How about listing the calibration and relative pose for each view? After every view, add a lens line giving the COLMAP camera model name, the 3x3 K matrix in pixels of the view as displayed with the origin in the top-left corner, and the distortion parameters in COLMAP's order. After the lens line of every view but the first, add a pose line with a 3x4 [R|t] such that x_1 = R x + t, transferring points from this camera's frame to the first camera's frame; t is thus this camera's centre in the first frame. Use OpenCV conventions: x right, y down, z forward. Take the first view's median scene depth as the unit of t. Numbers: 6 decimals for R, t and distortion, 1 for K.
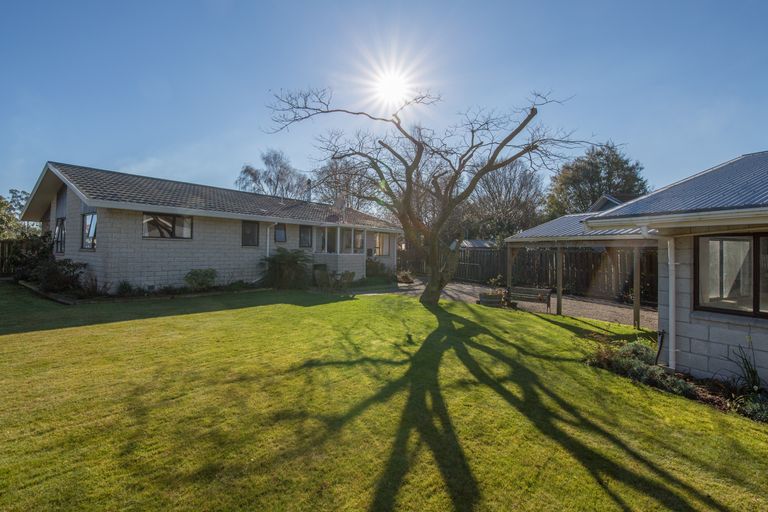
lens RADIAL K [[350.3, 0, 381.6], [0, 350.3, 250.3], [0, 0, 1]] dist [-0.004148, -0.001981]
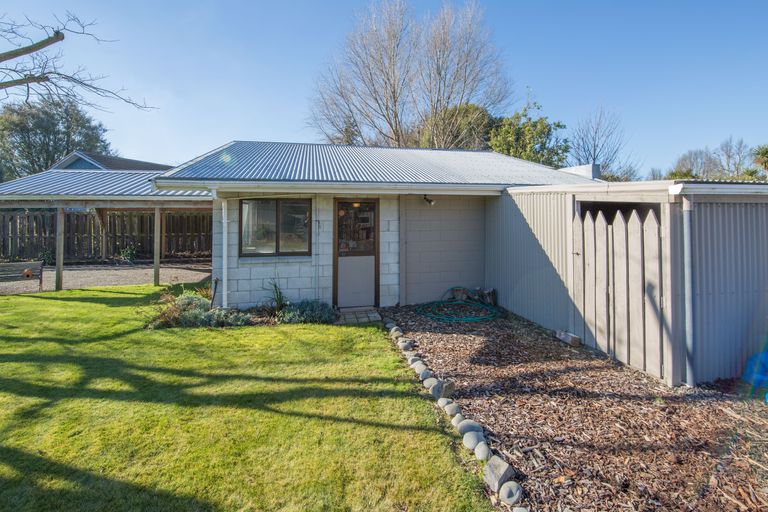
lens RADIAL K [[350.3, 0, 362.5], [0, 350.3, 209.2], [0, 0, 1]] dist [-0.004148, -0.001981]
pose [[0.283063, 0.003099, 0.959096, -0.206904], [0.005939, 0.999970, -0.004983, 0.004951], [-0.959083, 0.007107, 0.283036, 0.210016]]
